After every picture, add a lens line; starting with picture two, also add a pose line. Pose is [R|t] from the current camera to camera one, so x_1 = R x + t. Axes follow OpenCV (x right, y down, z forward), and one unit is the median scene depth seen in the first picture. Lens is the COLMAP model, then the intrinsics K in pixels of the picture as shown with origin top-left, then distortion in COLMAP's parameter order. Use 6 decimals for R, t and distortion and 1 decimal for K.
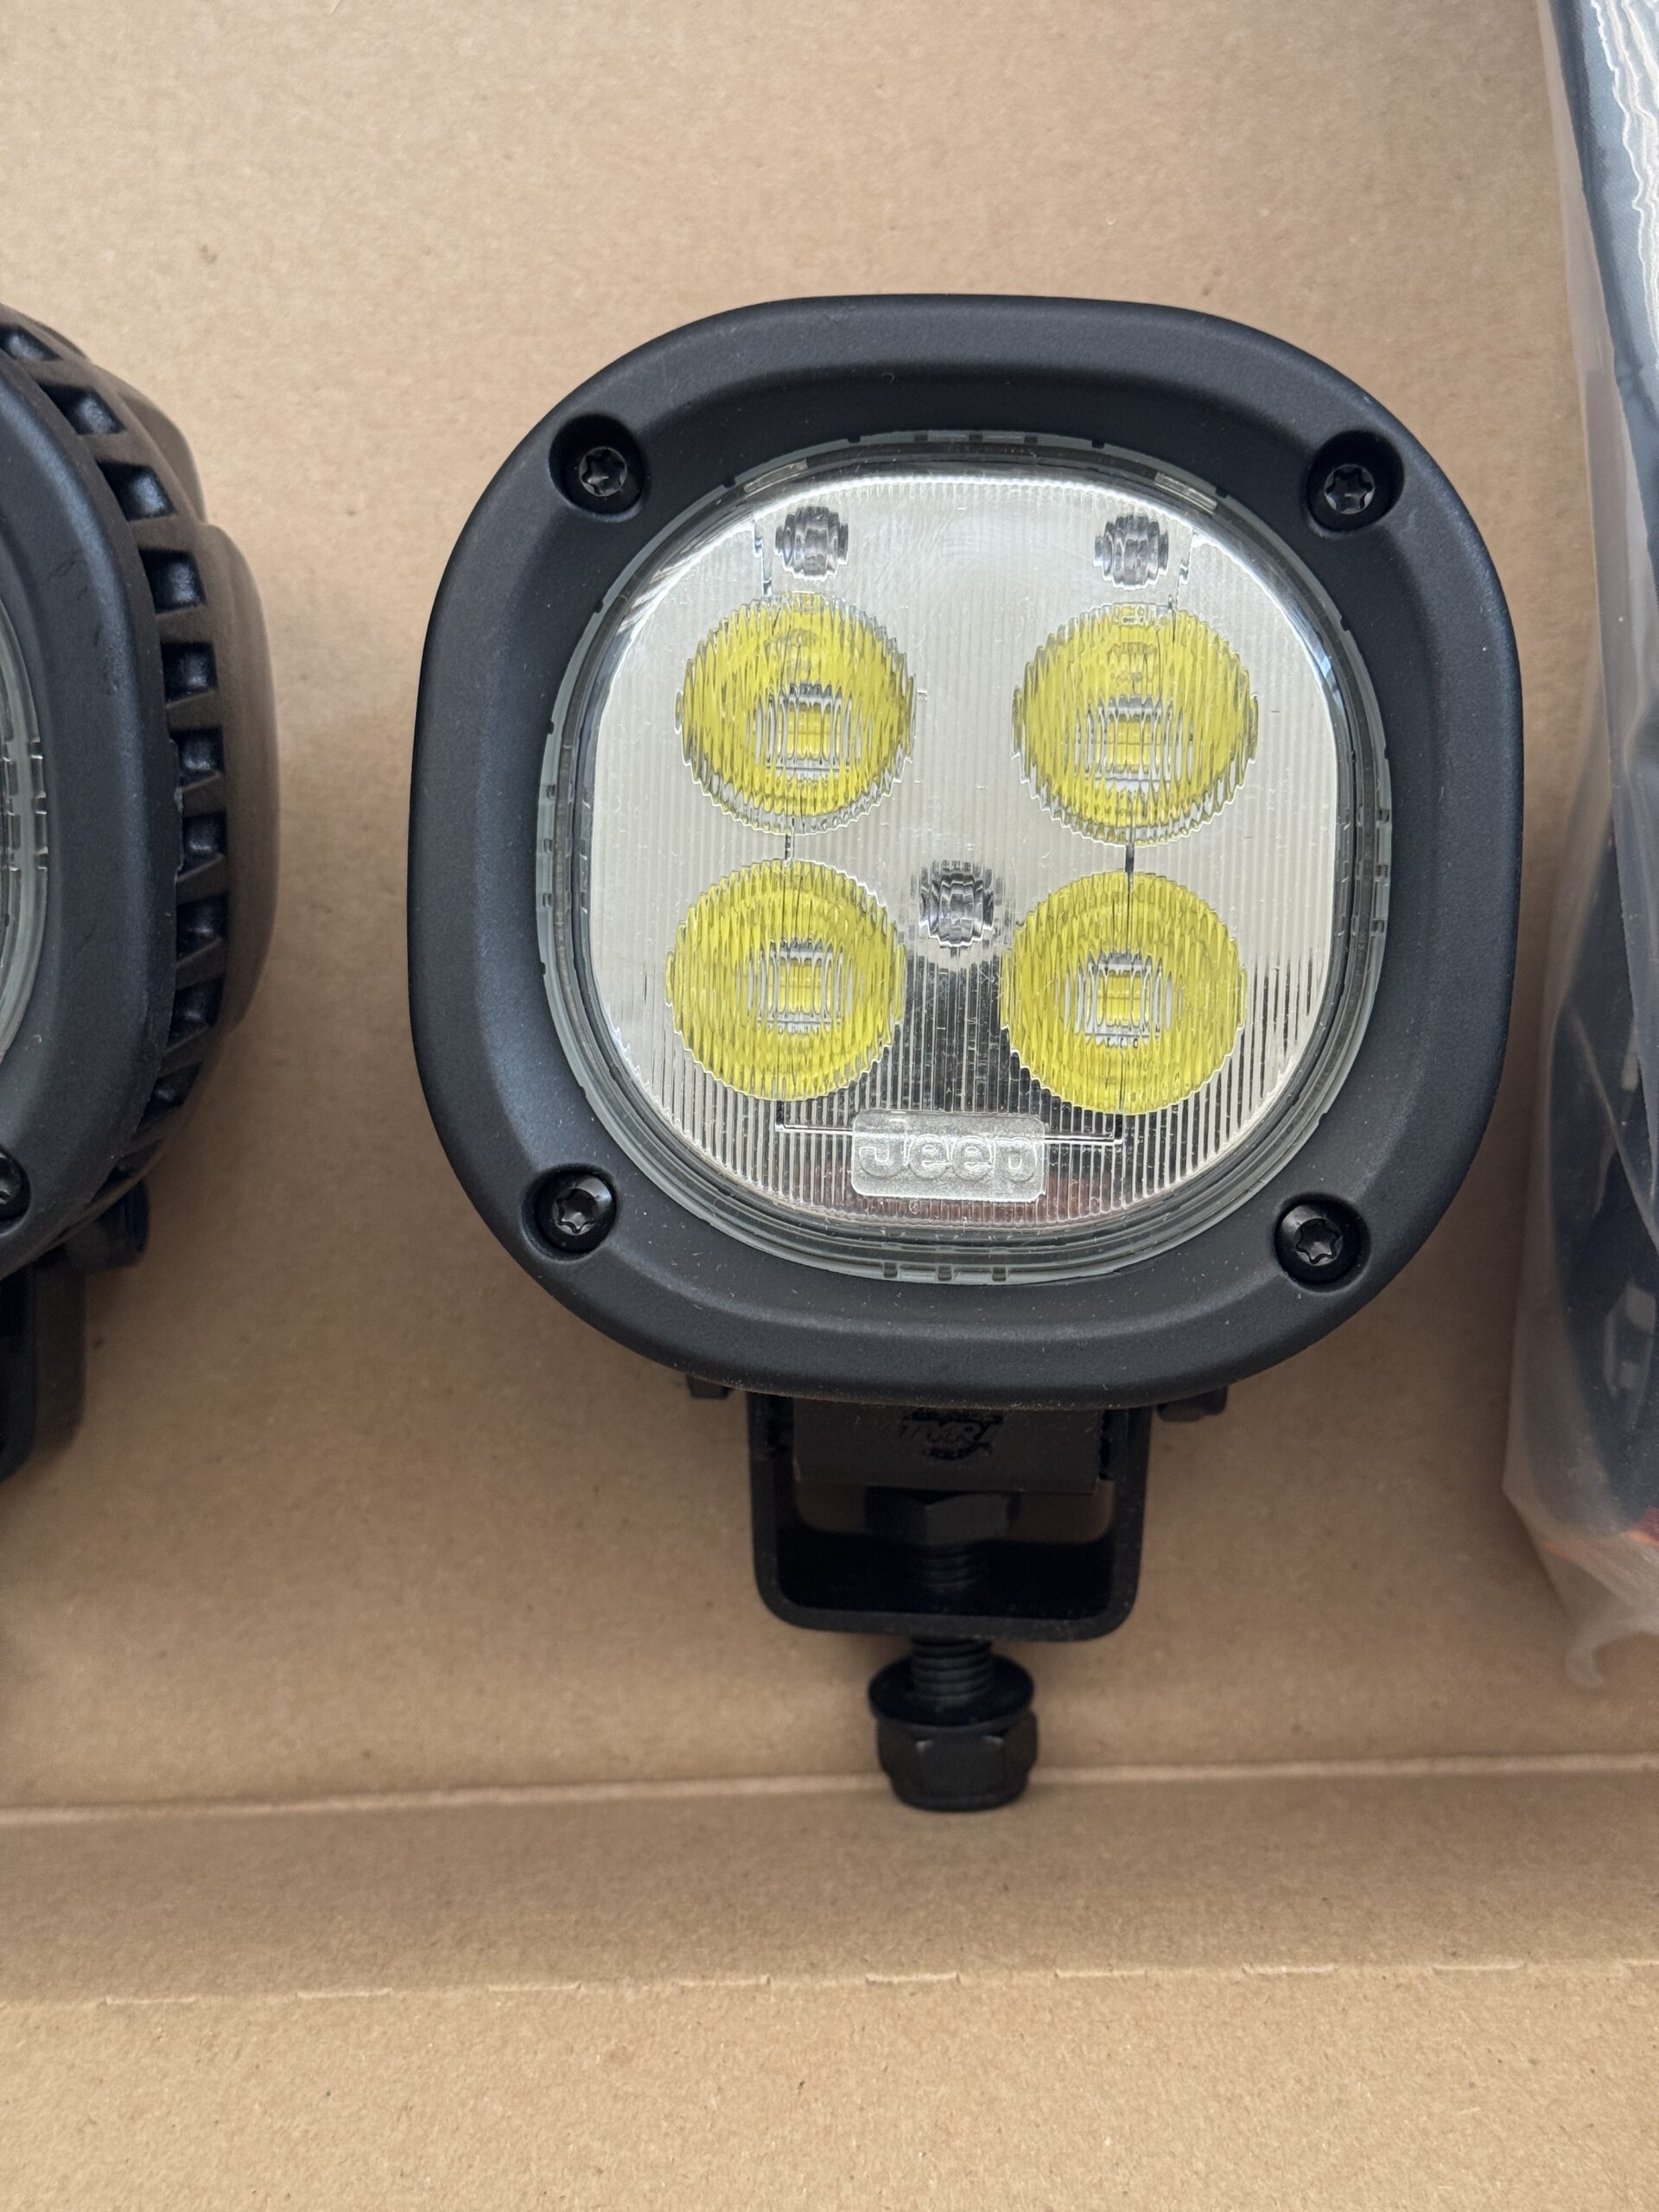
lens RADIAL K [[3088.5, 0, 836.6], [0, 3088.5, 1003.8], [0, 0, 1]] dist [0.195800, 0.000000]
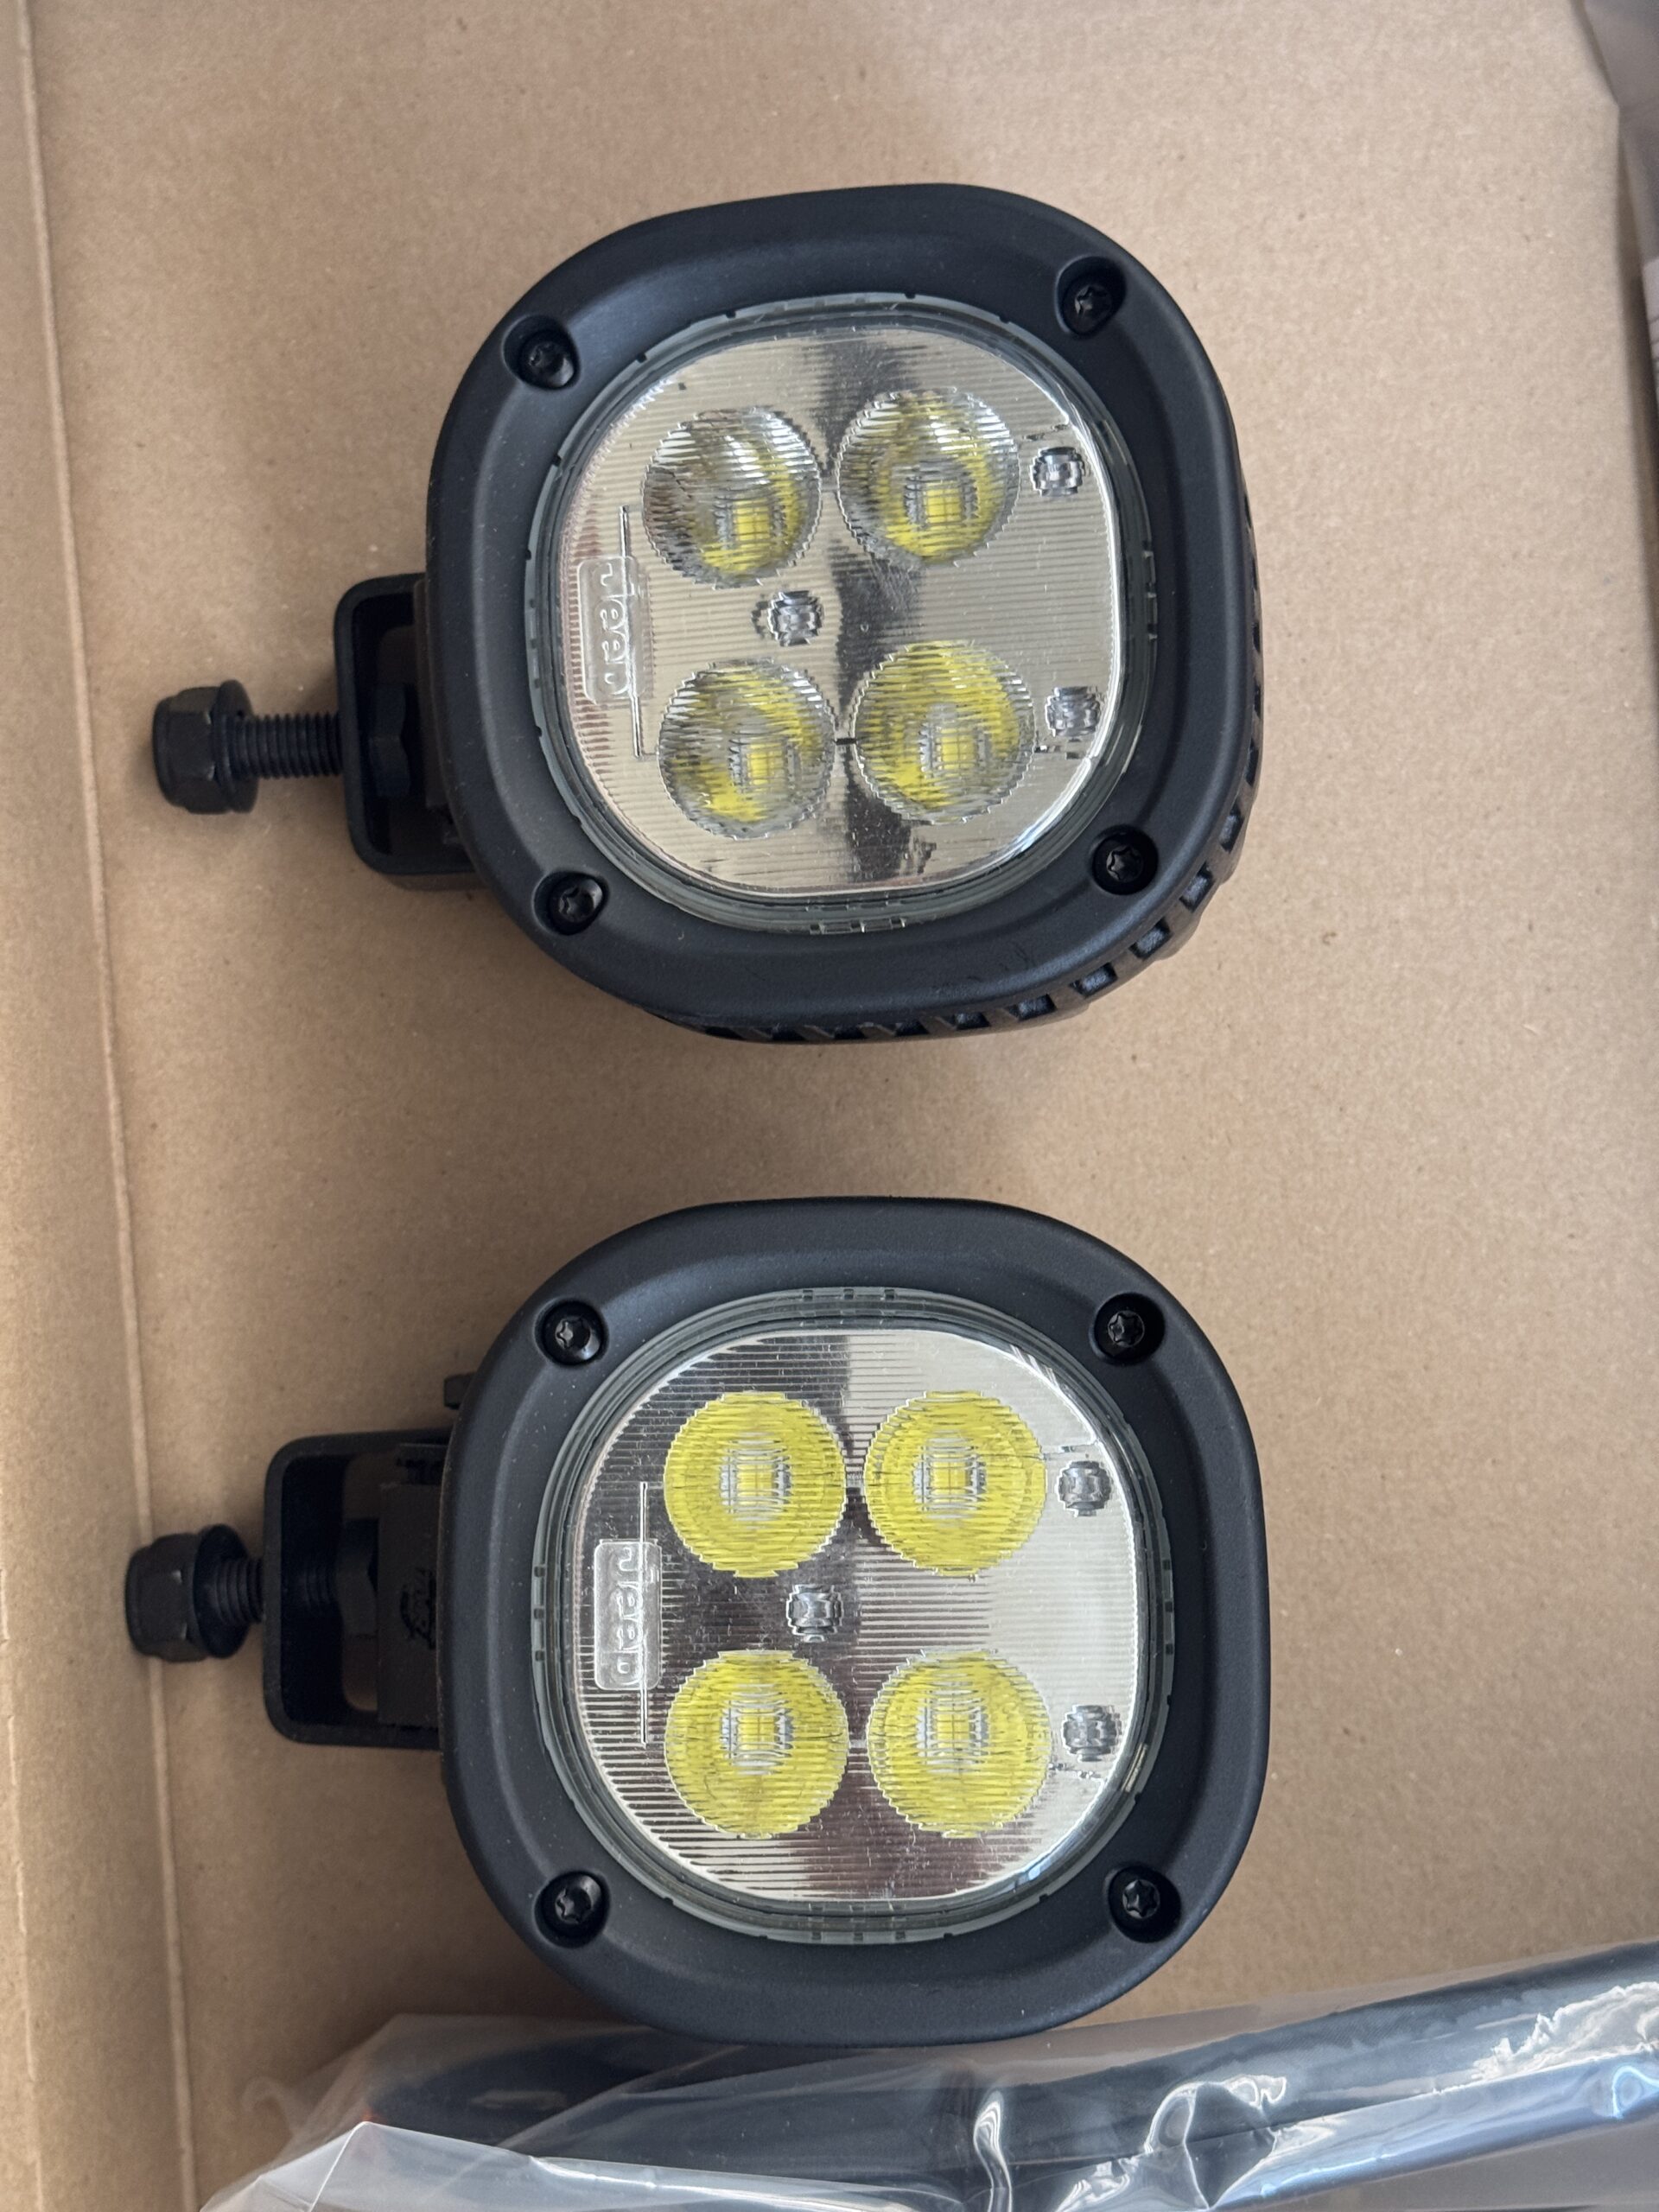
lens RADIAL K [[3088.5, 0, 863.9], [0, 3088.5, 1138.1], [0, 0, 1]] dist [0.195800, 0.000000]
pose [[0.049847, 0.998578, -0.018910, -0.128028], [-0.998742, 0.049941, 0.004492, -0.063516], [0.005430, 0.018662, 0.999811, -0.310852]]
